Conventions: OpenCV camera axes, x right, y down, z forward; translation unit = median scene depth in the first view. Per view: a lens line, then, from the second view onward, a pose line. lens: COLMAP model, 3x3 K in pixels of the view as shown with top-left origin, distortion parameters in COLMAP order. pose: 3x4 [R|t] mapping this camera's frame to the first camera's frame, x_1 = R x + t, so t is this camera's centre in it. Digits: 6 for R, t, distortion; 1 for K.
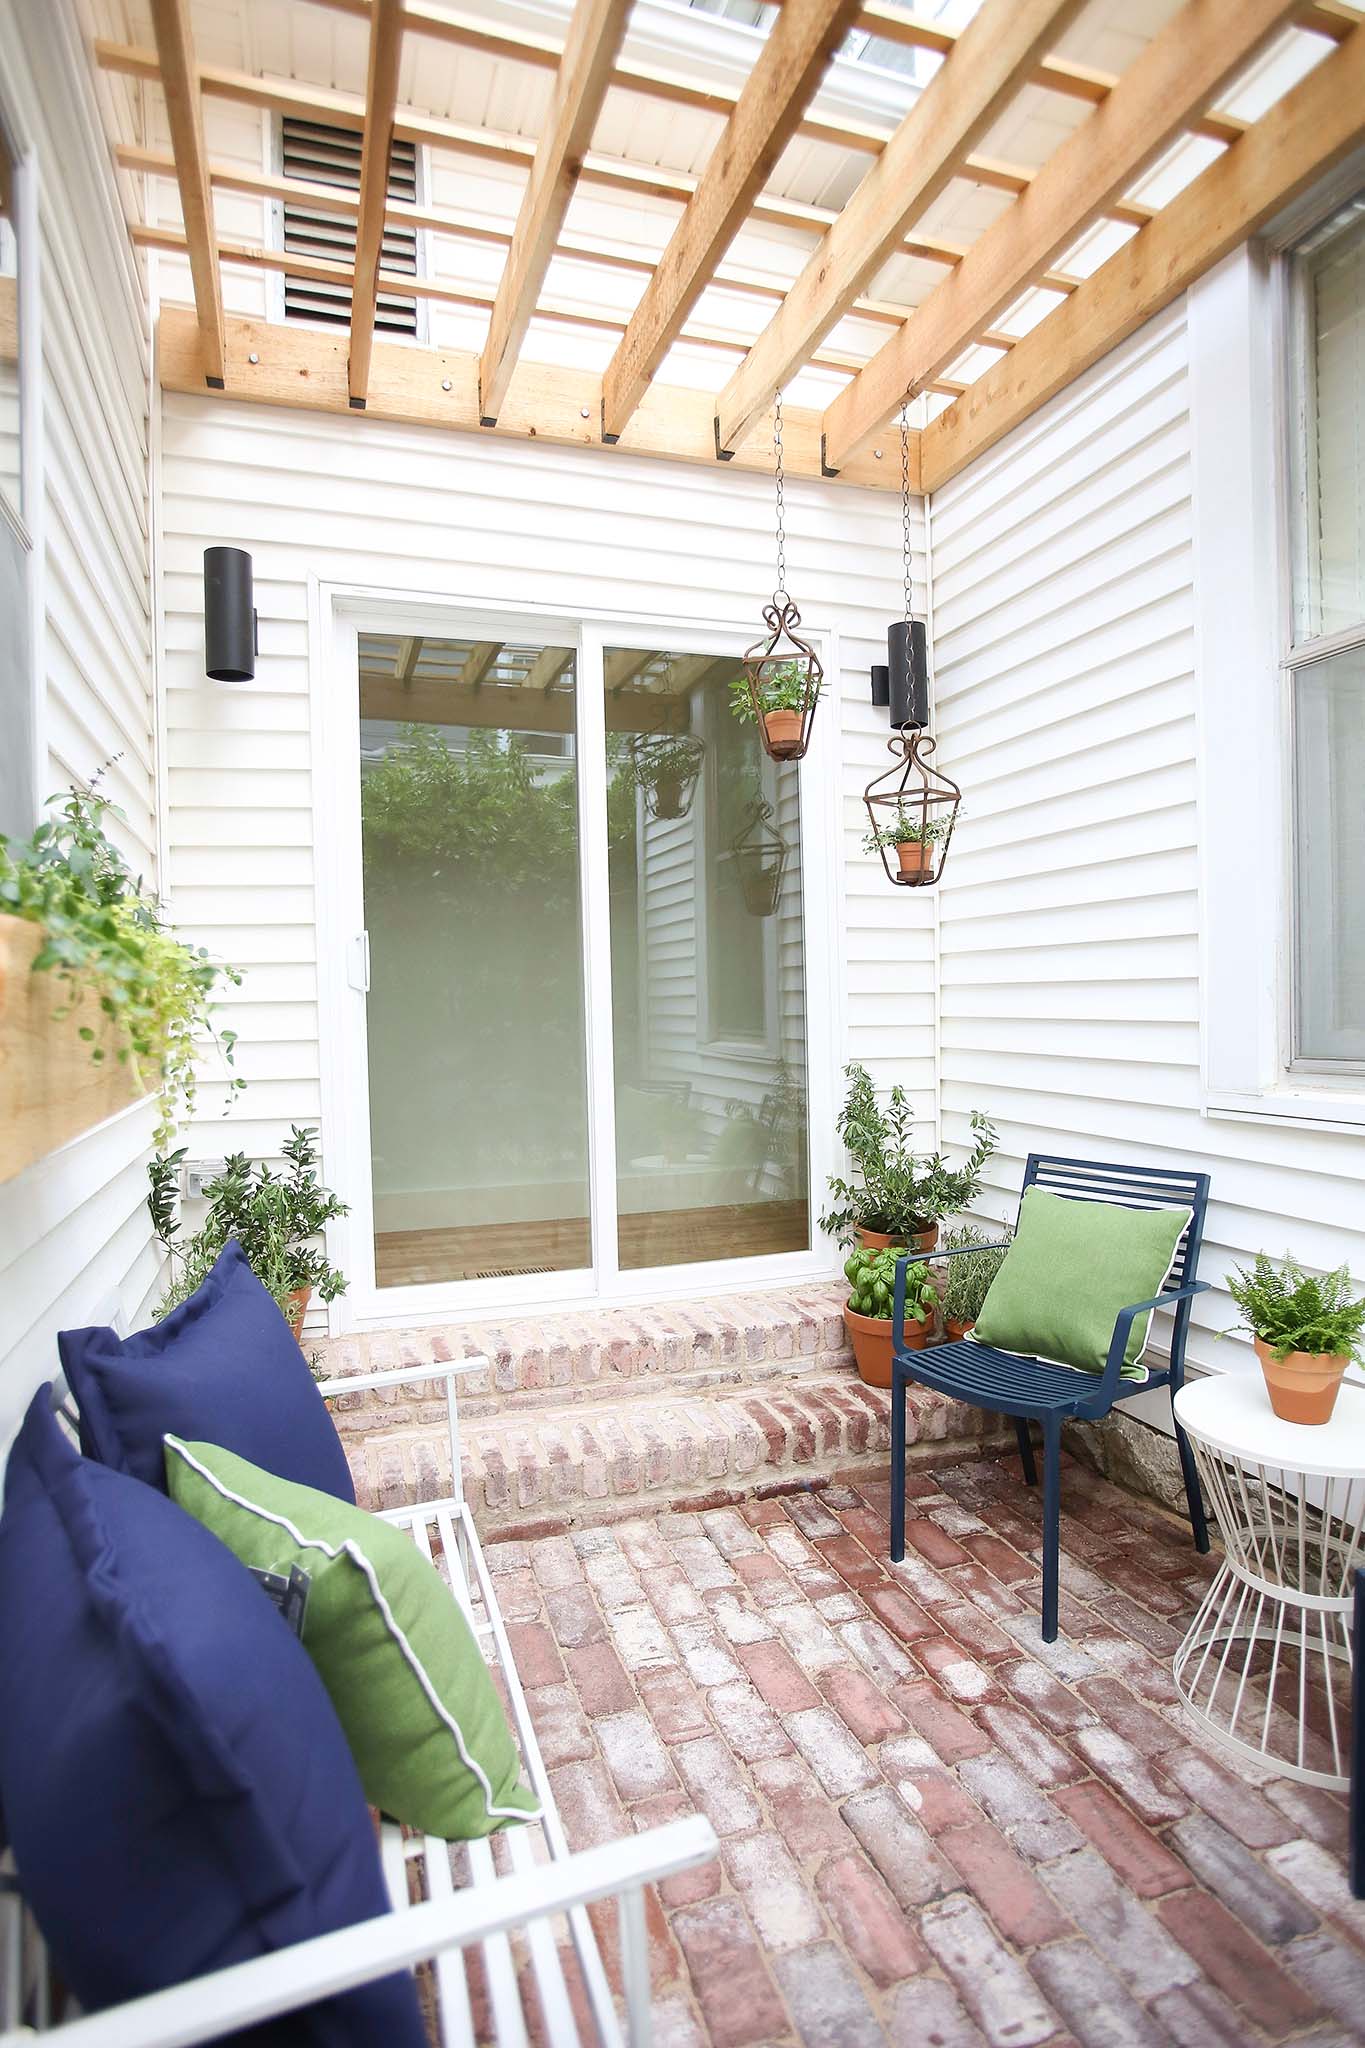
lens RADIAL K [[1108.2, 0, 816.0], [0, 1108.2, 1034.7], [0, 0, 1]] dist [-0.064803, 0.031601]
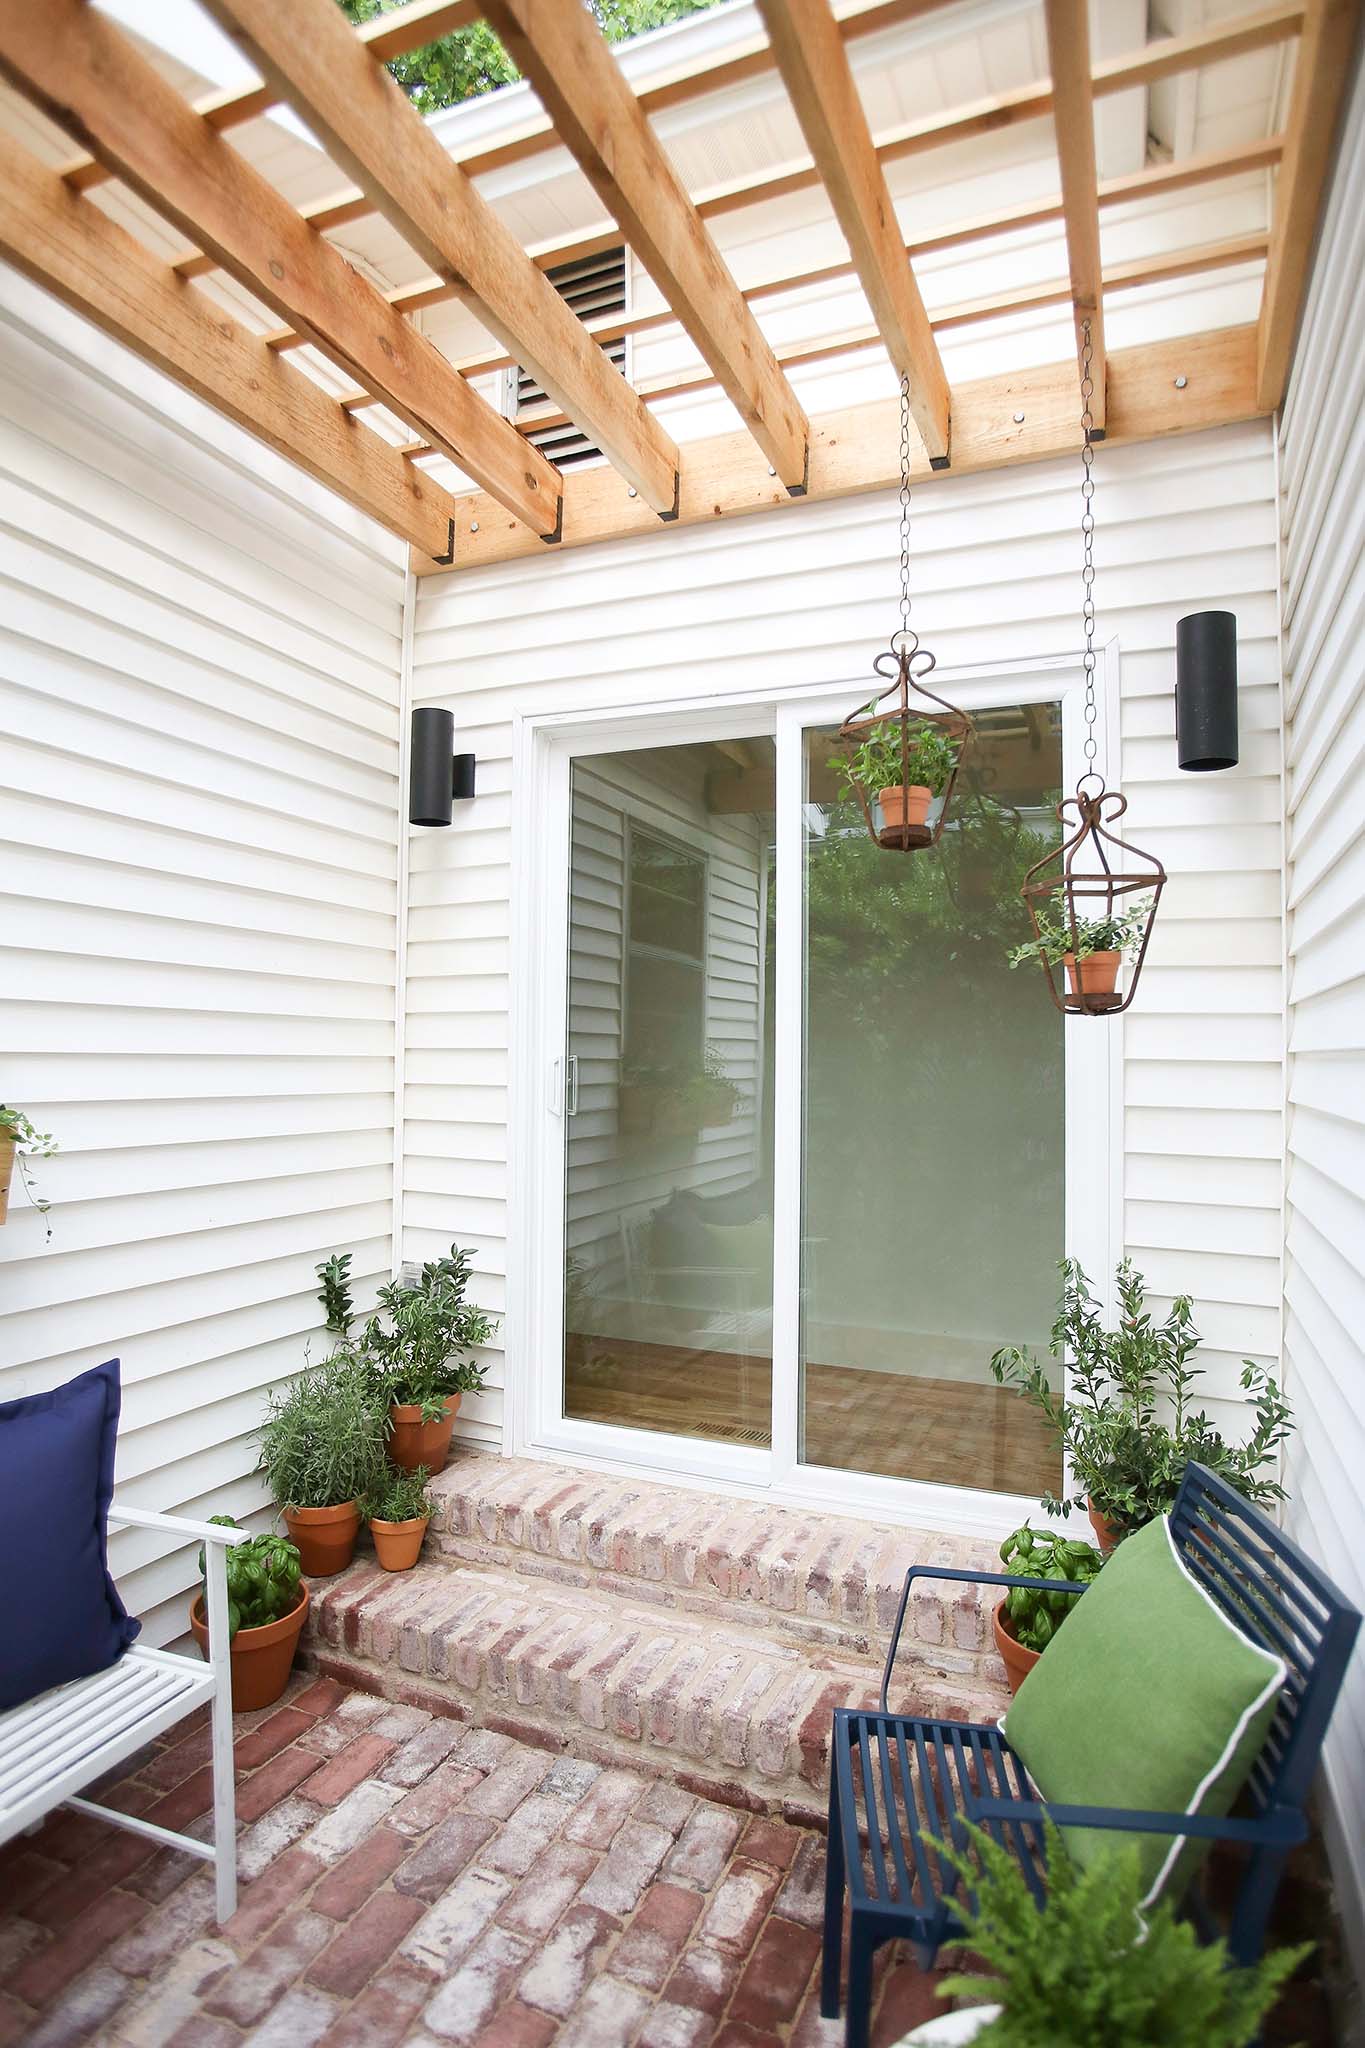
lens RADIAL K [[1175.4, 0, 590.0], [0, 1175.4, 1036.0], [0, 0, 1]] dist [-0.070307, 0.047123]
pose [[0.693968, 0.017600, -0.719790, 0.399258], [-0.058509, 0.997773, -0.032012, -0.083877], [0.717624, 0.064330, 0.693453, 0.297260]]
